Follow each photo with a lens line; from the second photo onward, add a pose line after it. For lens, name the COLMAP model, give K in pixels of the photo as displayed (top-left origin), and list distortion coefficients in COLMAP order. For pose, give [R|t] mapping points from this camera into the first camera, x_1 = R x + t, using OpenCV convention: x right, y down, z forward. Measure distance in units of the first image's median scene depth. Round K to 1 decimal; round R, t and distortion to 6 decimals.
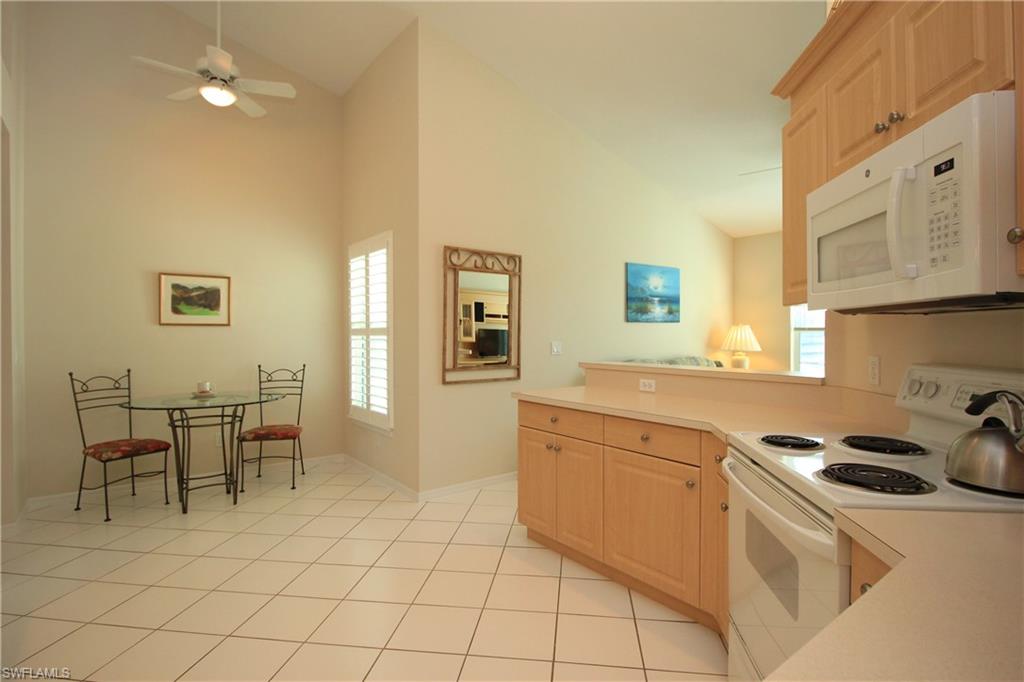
lens RADIAL K [[507.3, 0, 512.0], [0, 507.3, 341.0], [0, 0, 1]] dist [-0.000855, -0.000004]
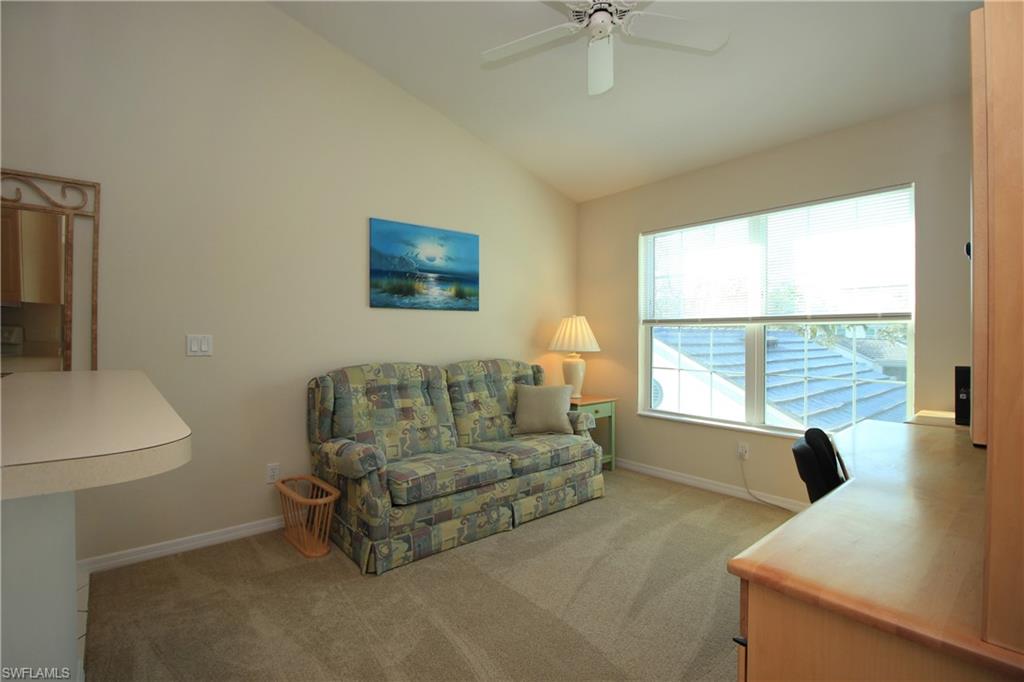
lens RADIAL K [[474.9, 0, 515.3], [0, 474.9, 334.0], [0, 0, 1]] dist [-0.003342, -0.010870]
pose [[0.998115, 0.006749, 0.061004, 0.356966], [-0.006027, 0.999910, -0.012001, 0.003976], [-0.061079, 0.011610, 0.998065, 0.348357]]
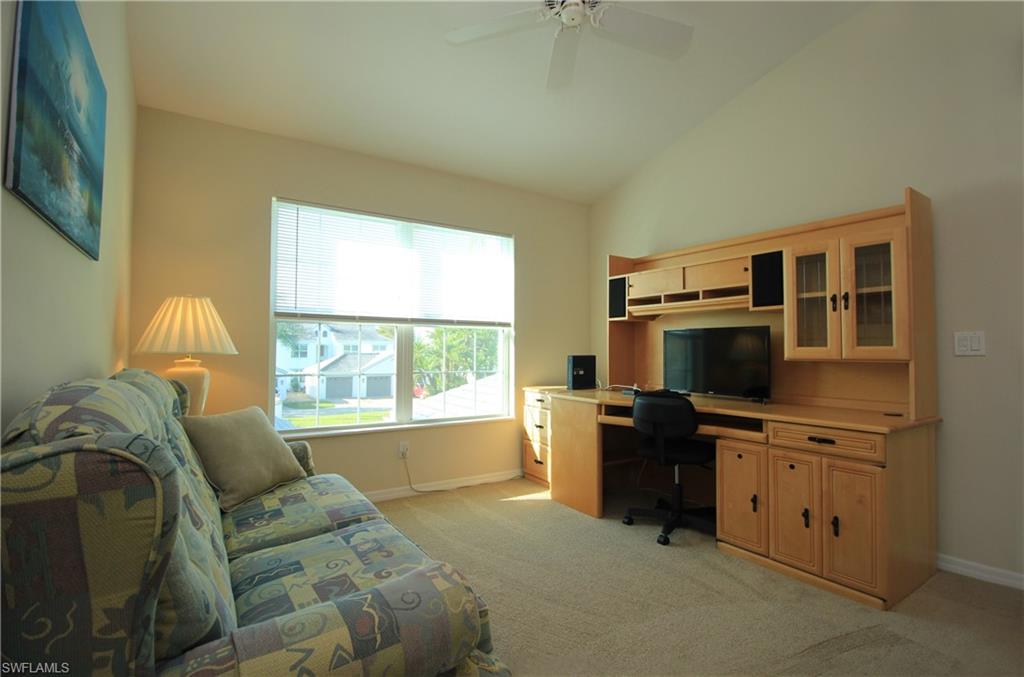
lens RADIAL K [[480.6, 0, 512.0], [0, 480.6, 338.5], [0, 0, 1]] dist [-0.000317, -0.000013]
pose [[0.061233, 0.034571, 0.997525, 0.055468], [0.005048, 0.999377, -0.034945, 0.023478], [-0.998111, 0.007175, 0.061020, 0.771700]]
